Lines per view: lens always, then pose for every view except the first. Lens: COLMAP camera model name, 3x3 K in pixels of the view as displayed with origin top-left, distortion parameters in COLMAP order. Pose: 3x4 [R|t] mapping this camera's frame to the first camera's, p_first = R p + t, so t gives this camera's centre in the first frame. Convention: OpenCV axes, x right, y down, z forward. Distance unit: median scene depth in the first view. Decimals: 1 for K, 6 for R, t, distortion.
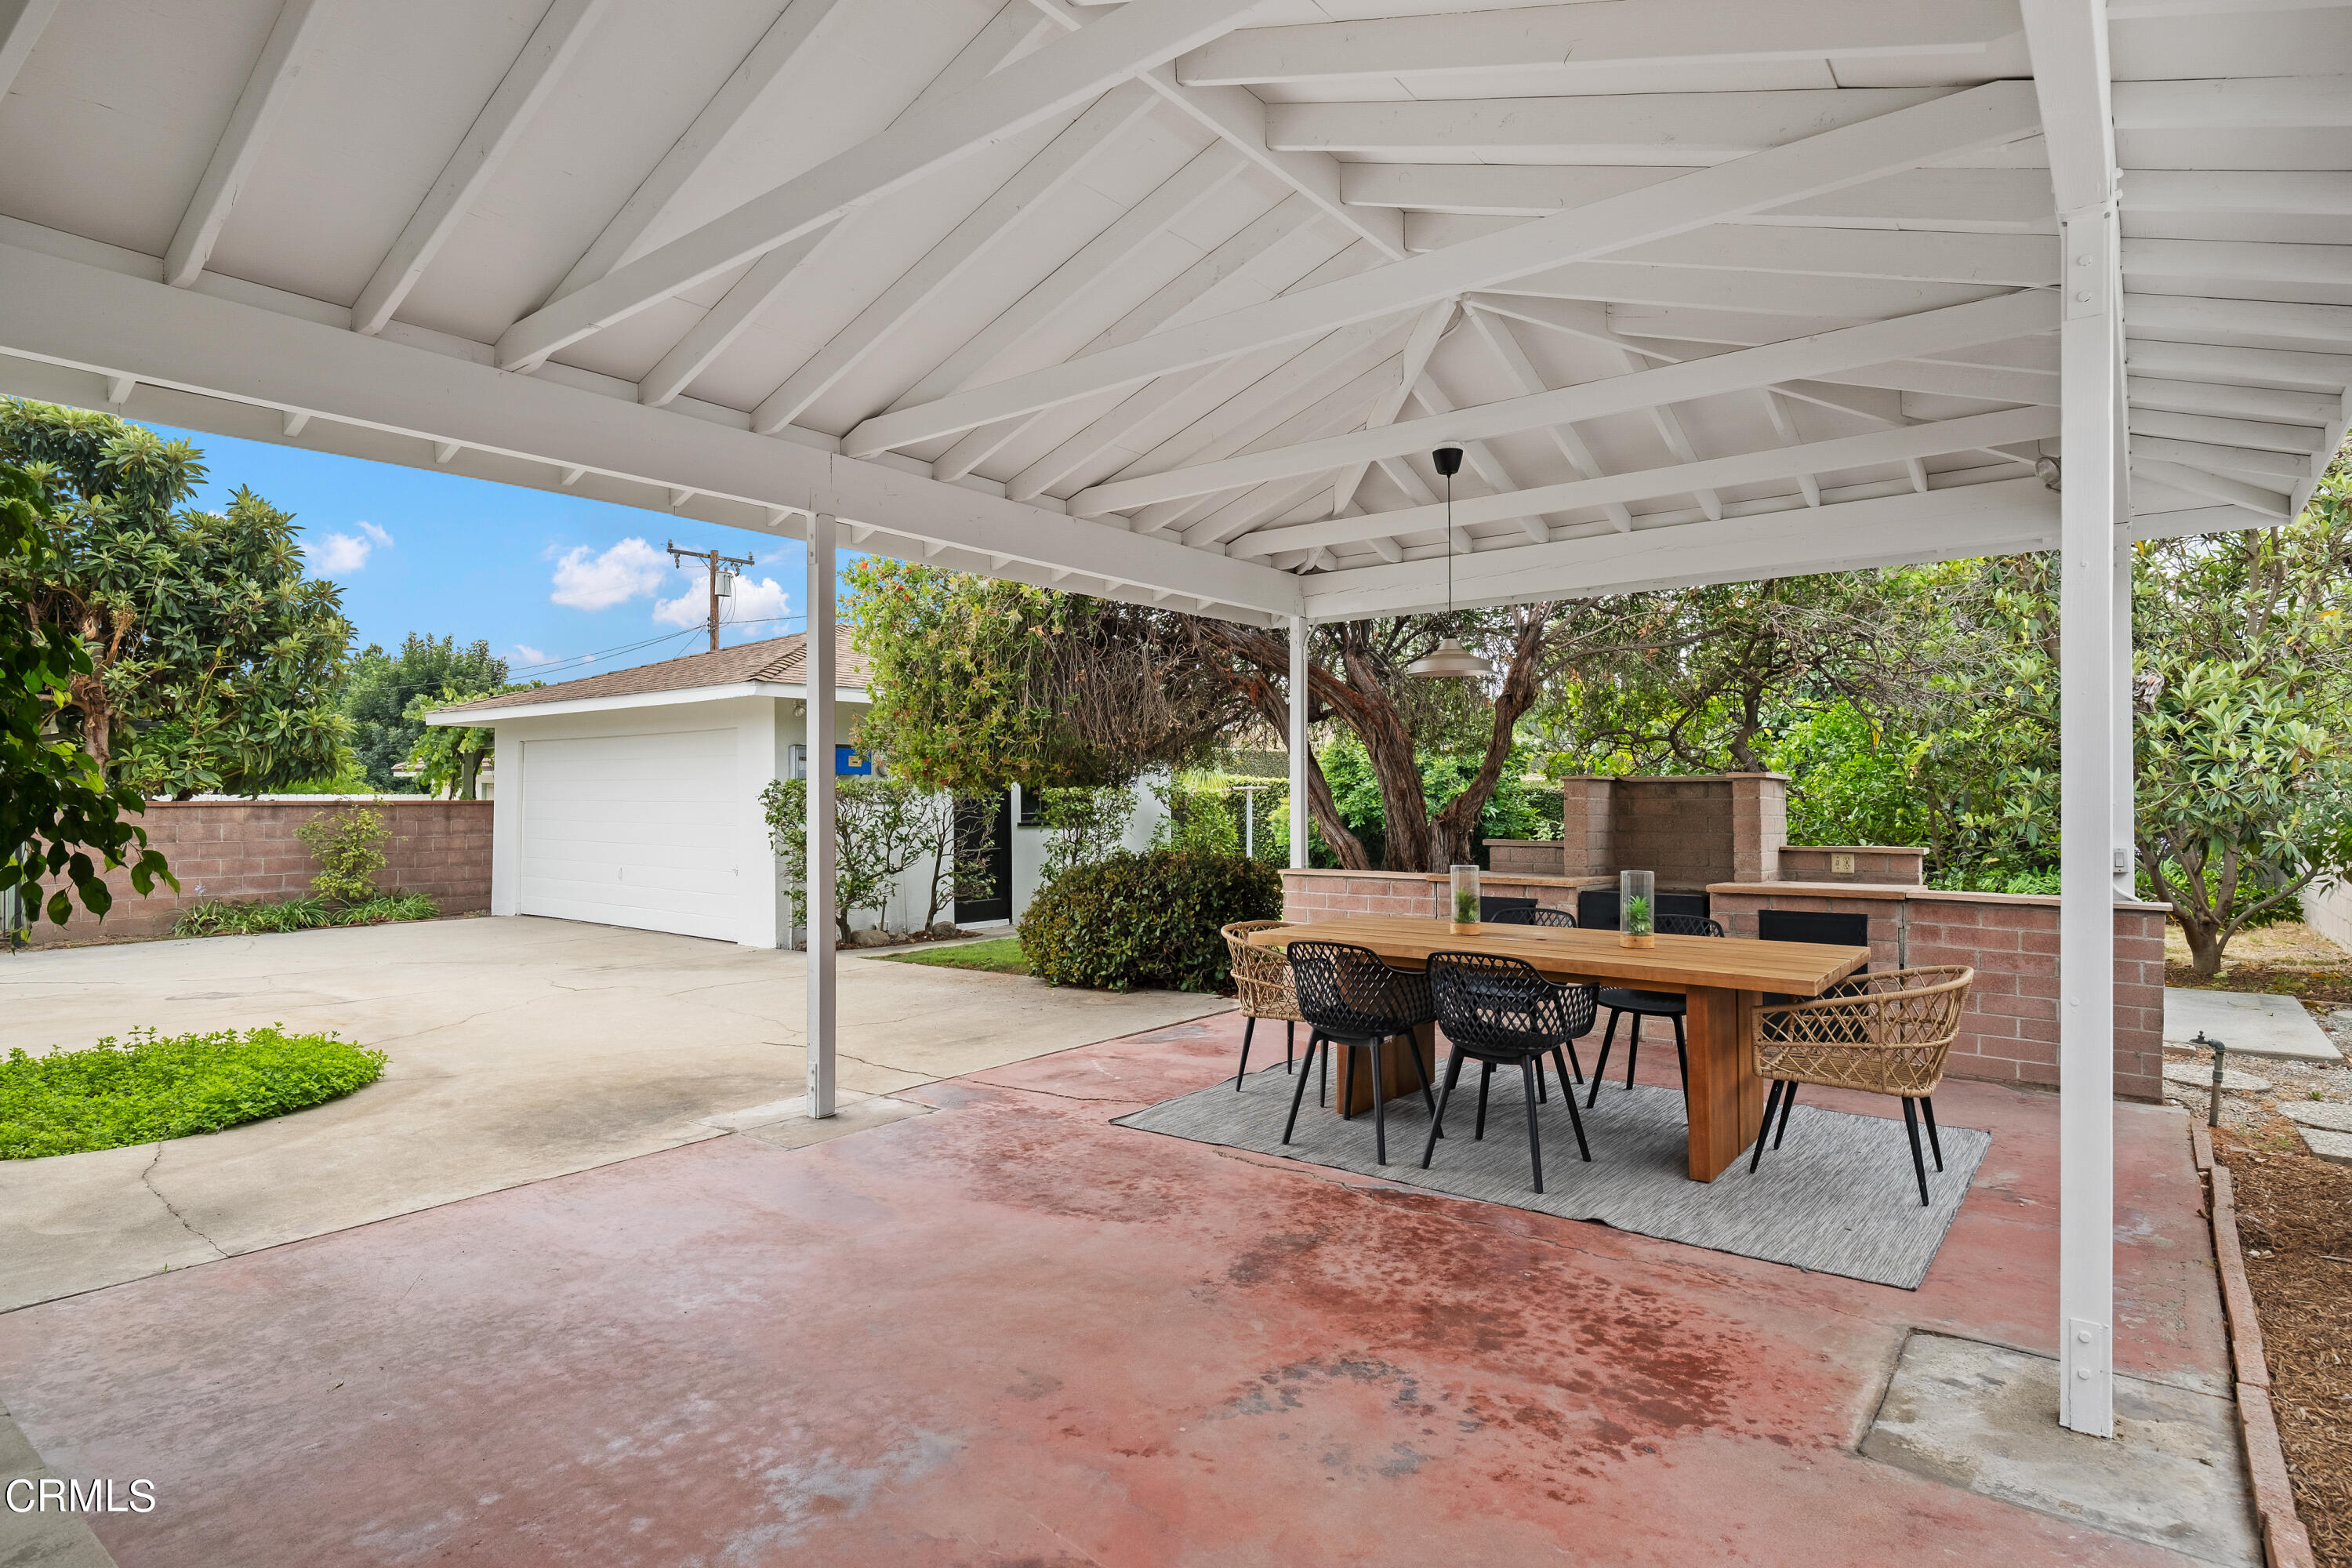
lens RADIAL K [[1222.8, 0, 1176.0], [0, 1222.8, 784.0], [0, 0, 1]] dist [0.000867, 0.000099]
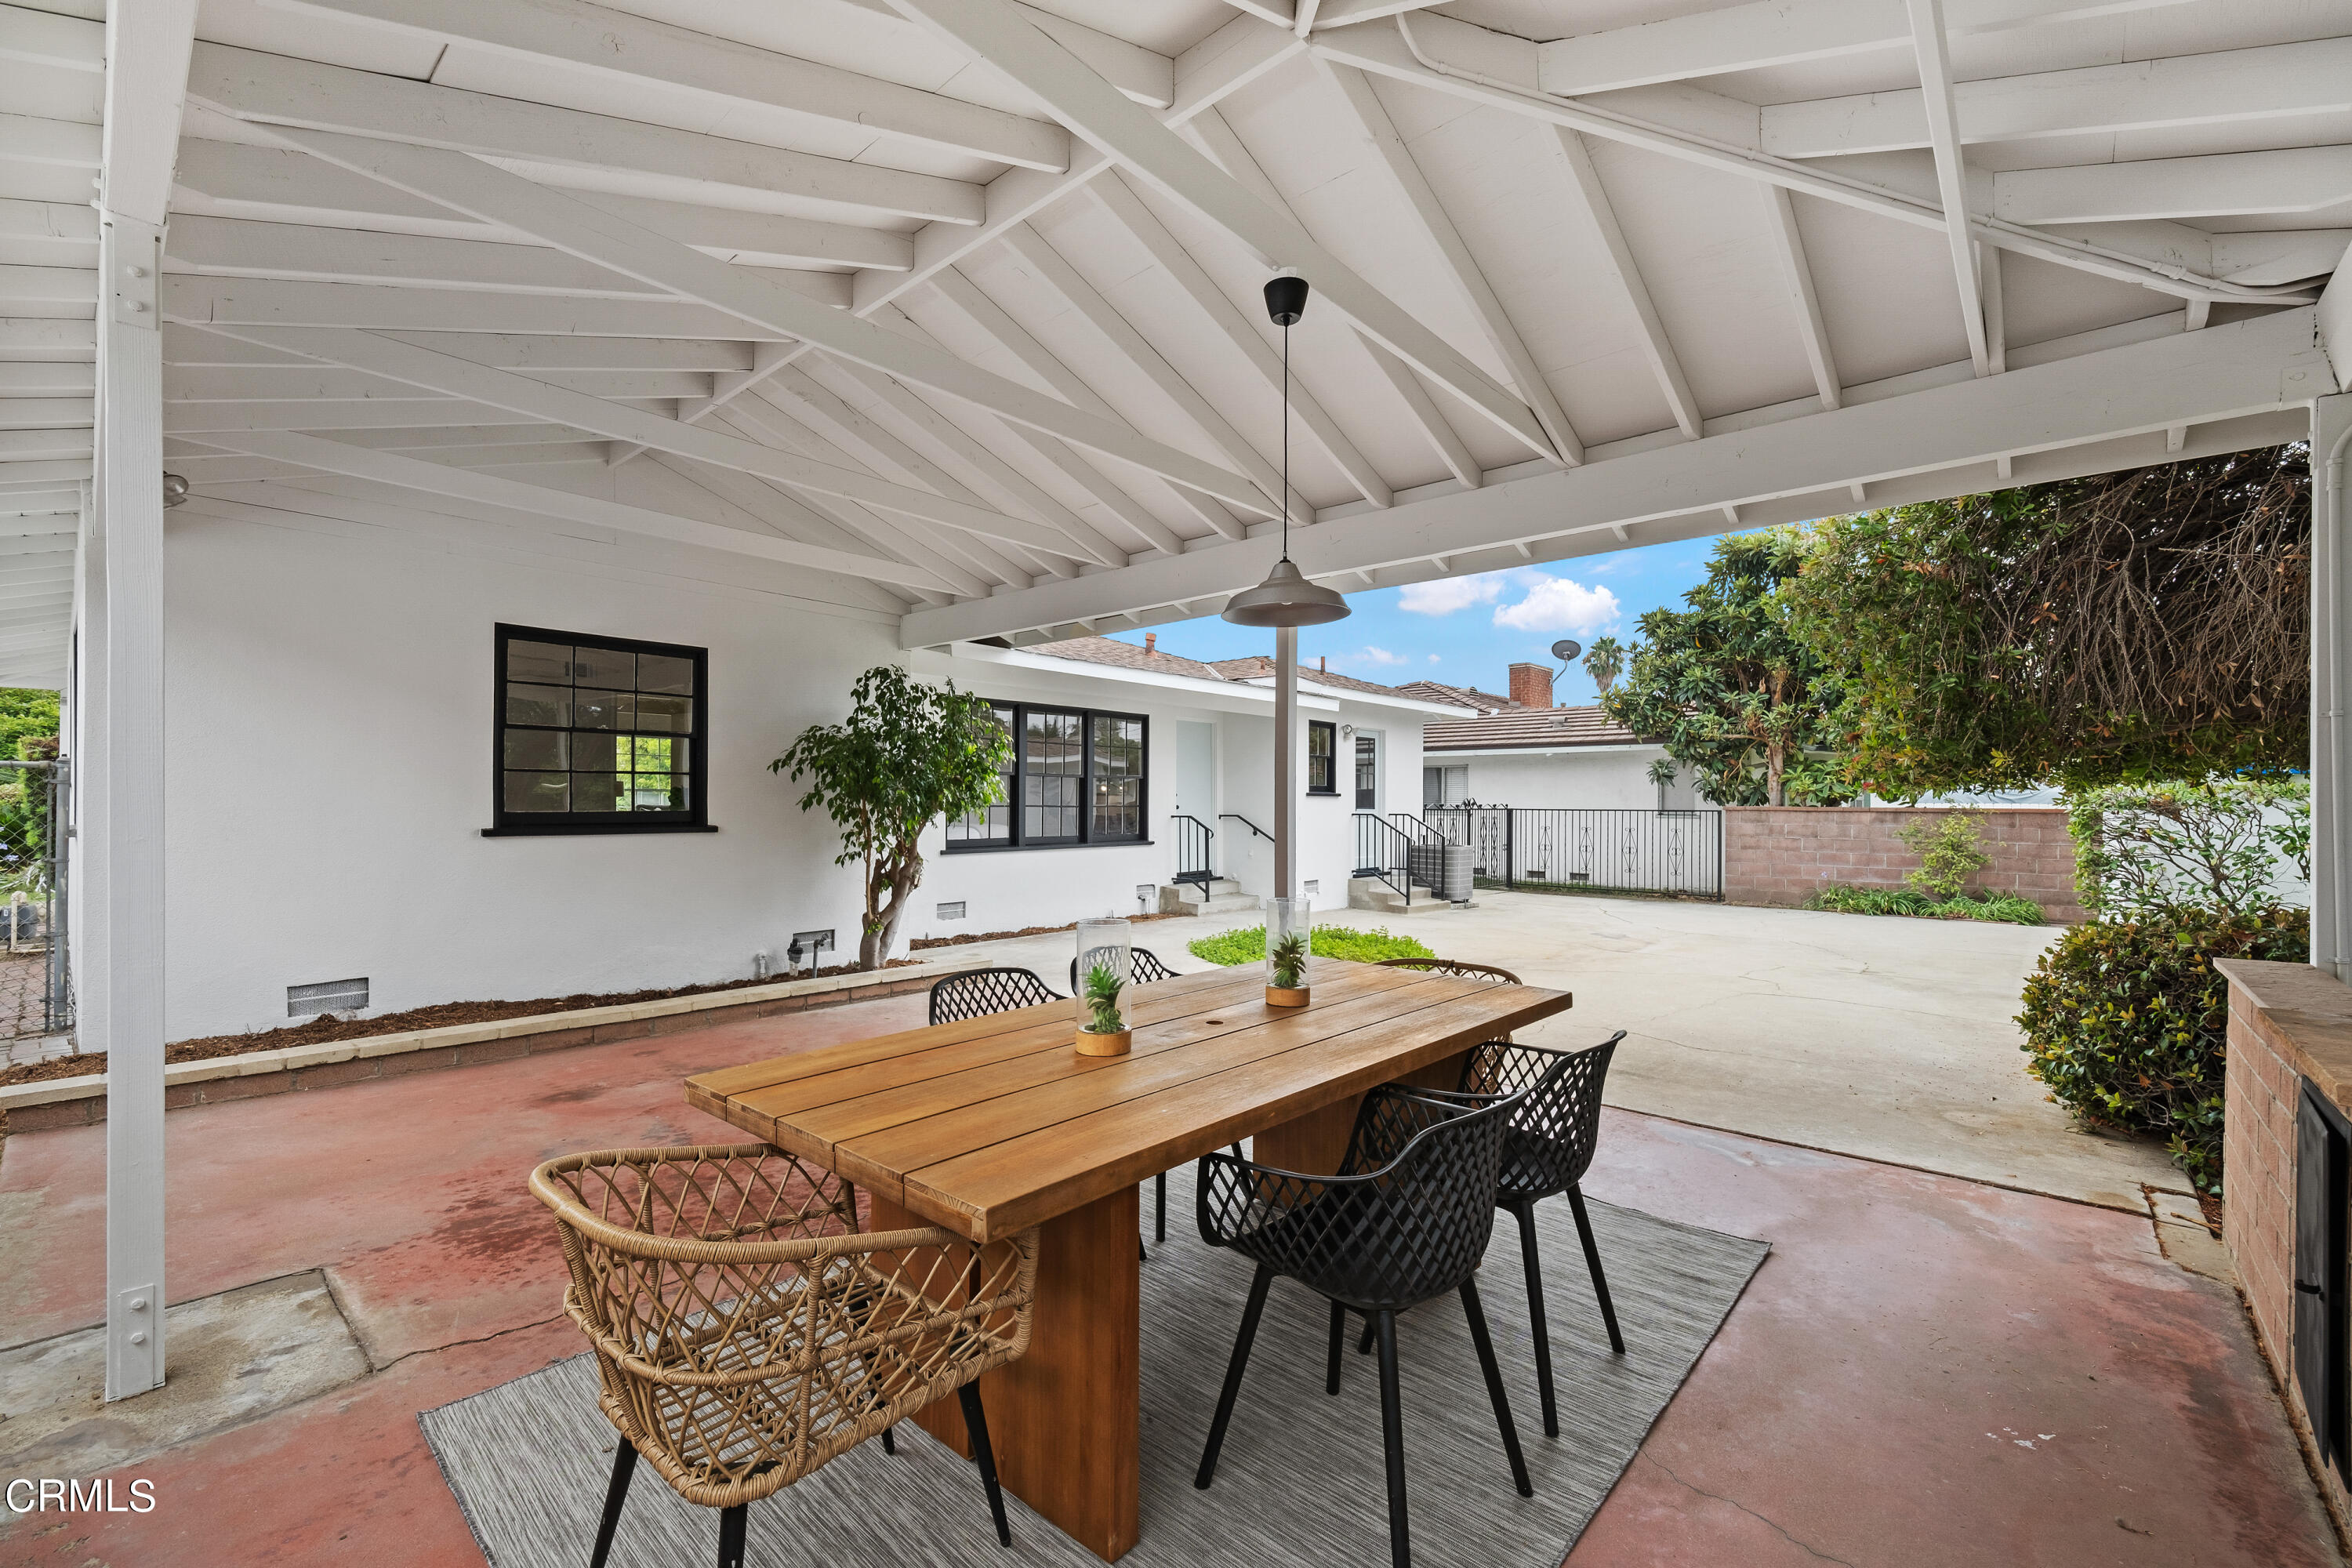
lens RADIAL K [[982.5, 0, 1179.3], [0, 982.5, 791.9], [0, 0, 1]] dist [0.000314, -0.000029]
pose [[-0.056119, -0.009580, -0.998378, 1.295383], [0.002795, 0.999949, -0.009752, 0.026780], [0.998420, -0.003338, -0.056090, 1.635166]]
